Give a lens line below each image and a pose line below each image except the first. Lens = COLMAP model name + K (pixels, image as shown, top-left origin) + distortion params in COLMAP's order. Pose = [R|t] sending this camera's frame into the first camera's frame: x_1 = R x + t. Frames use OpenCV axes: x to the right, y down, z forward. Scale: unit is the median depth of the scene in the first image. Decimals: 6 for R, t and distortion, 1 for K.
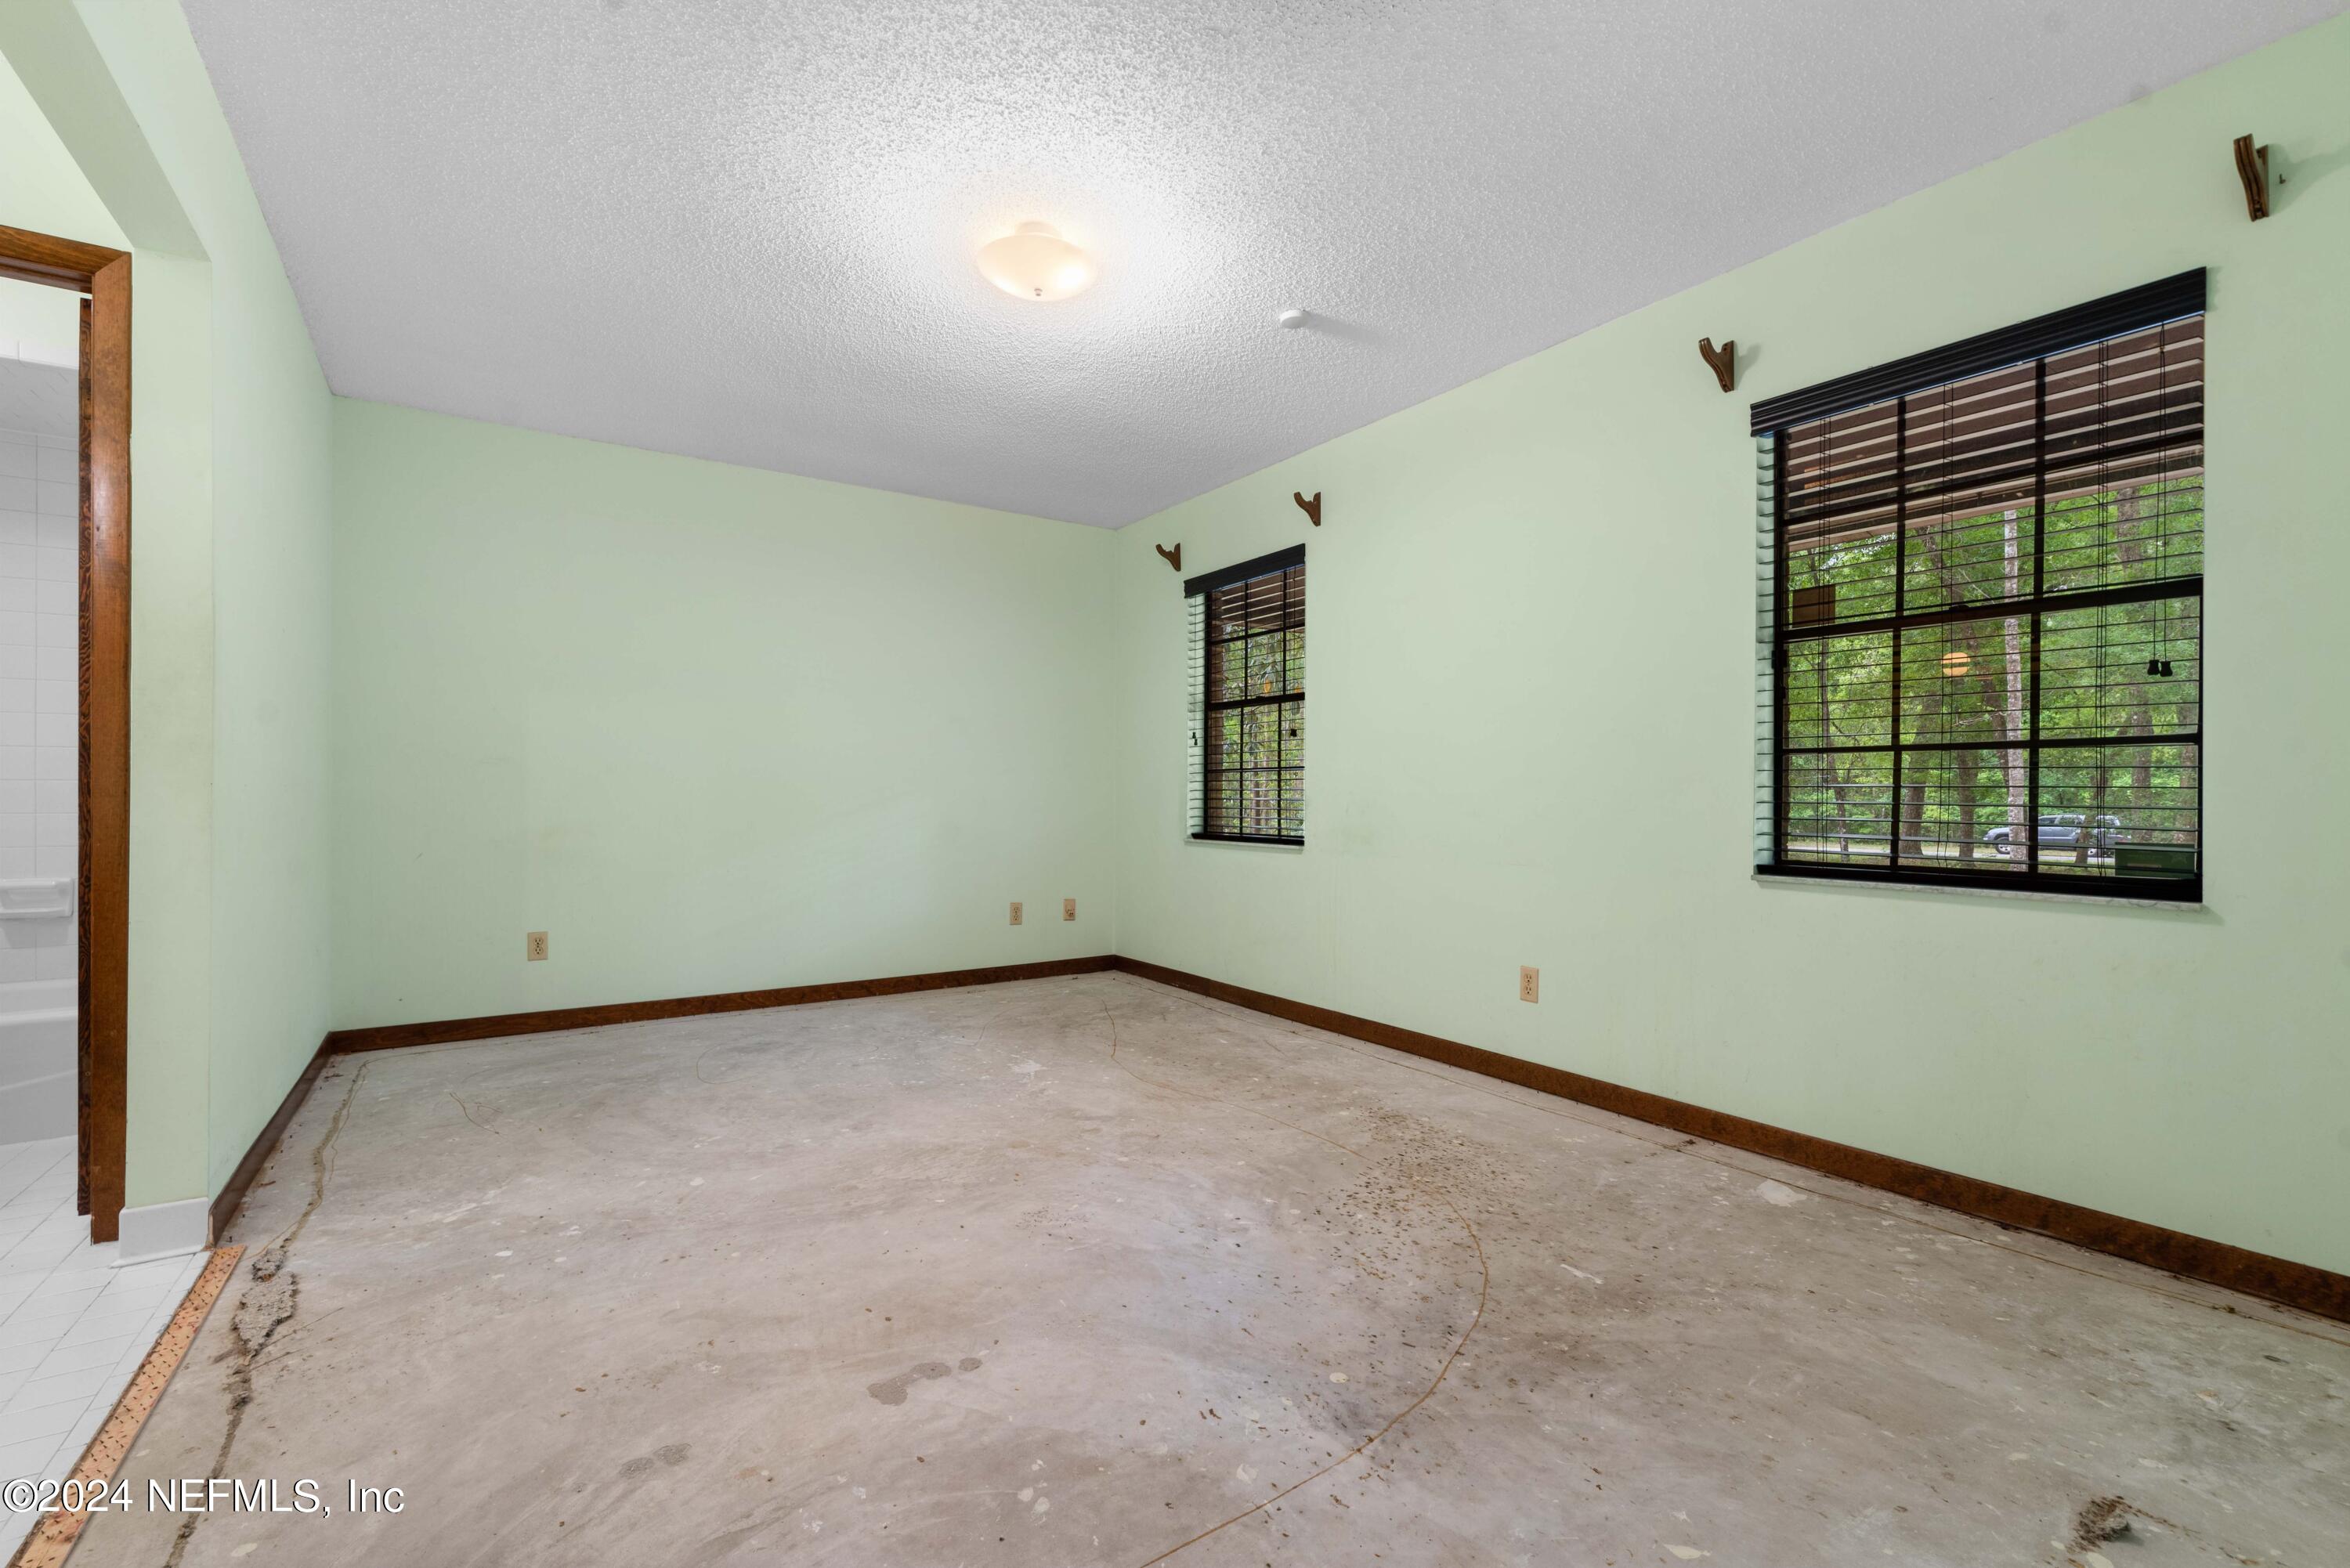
lens RADIAL K [[1017.2, 0, 1175.7], [0, 1017.2, 789.2], [0, 0, 1]] dist [-0.004066, -0.000329]
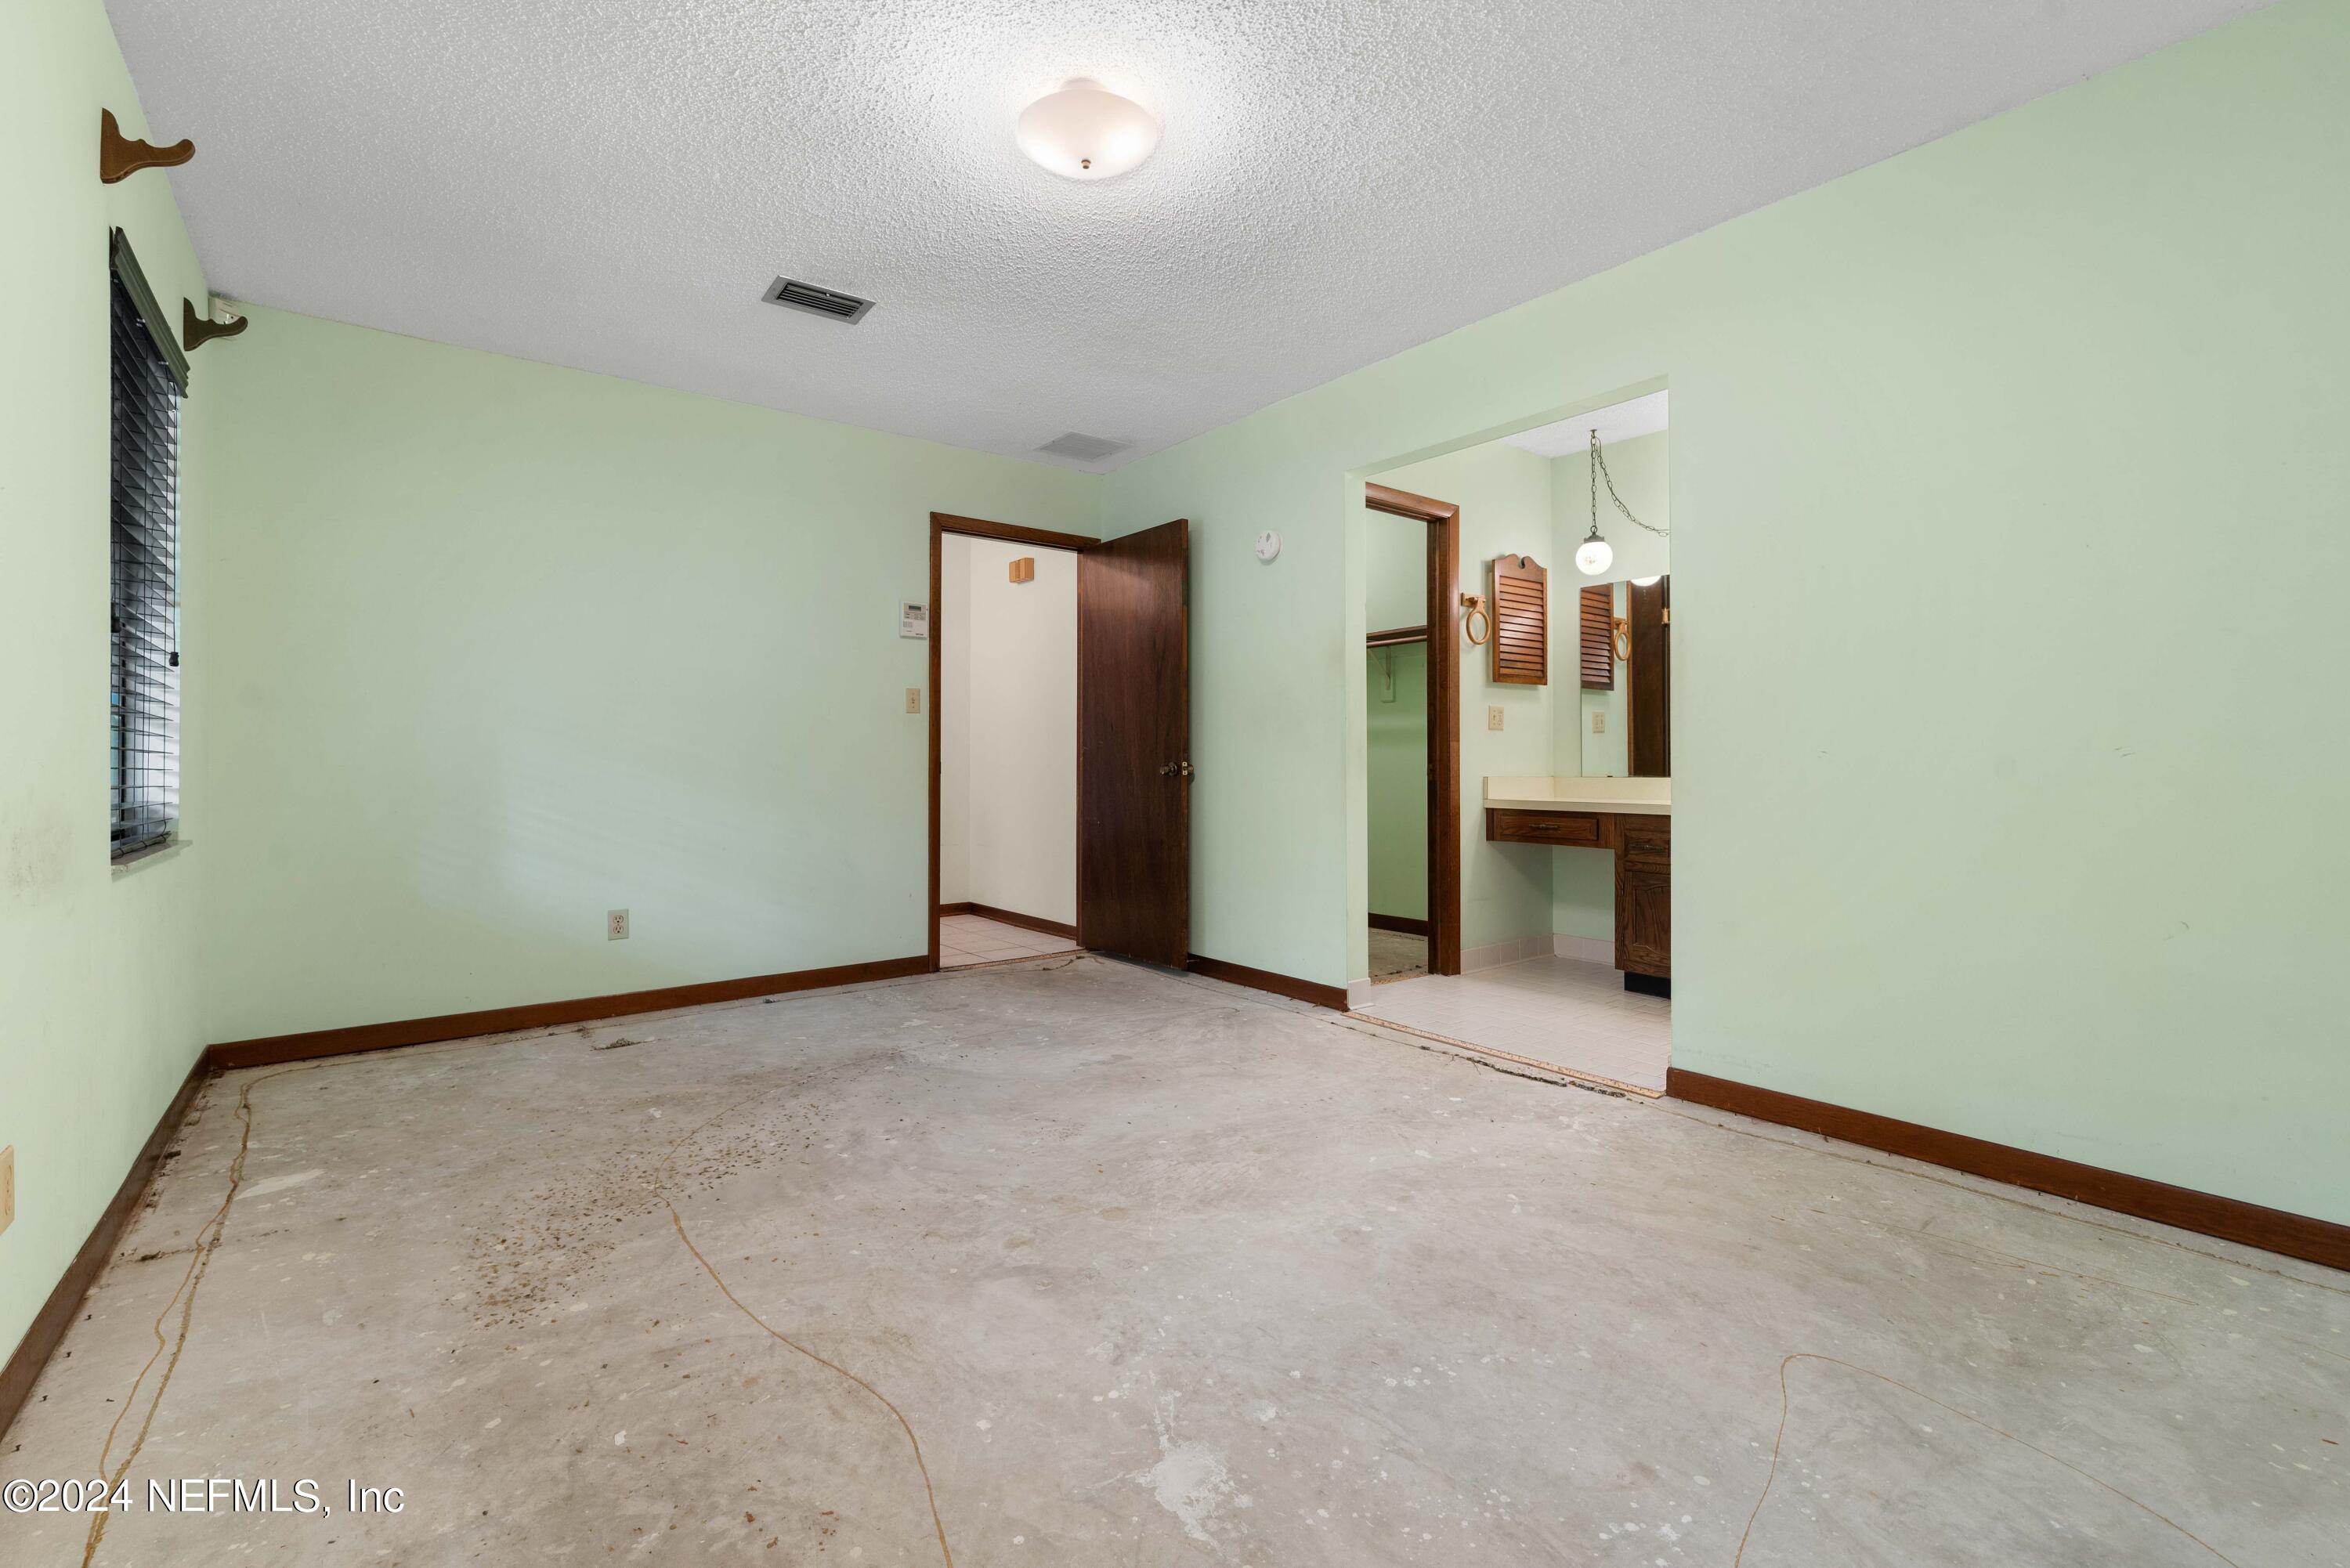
lens RADIAL K [[1017.2, 0, 1175.2], [0, 1017.2, 774.9], [0, 0, 1]] dist [-0.004066, -0.000329]
pose [[-0.997735, -0.002238, -0.067237, -0.159351], [-0.002538, 0.999987, 0.004378, 0.015133], [0.067226, 0.004539, -0.997727, 1.908944]]
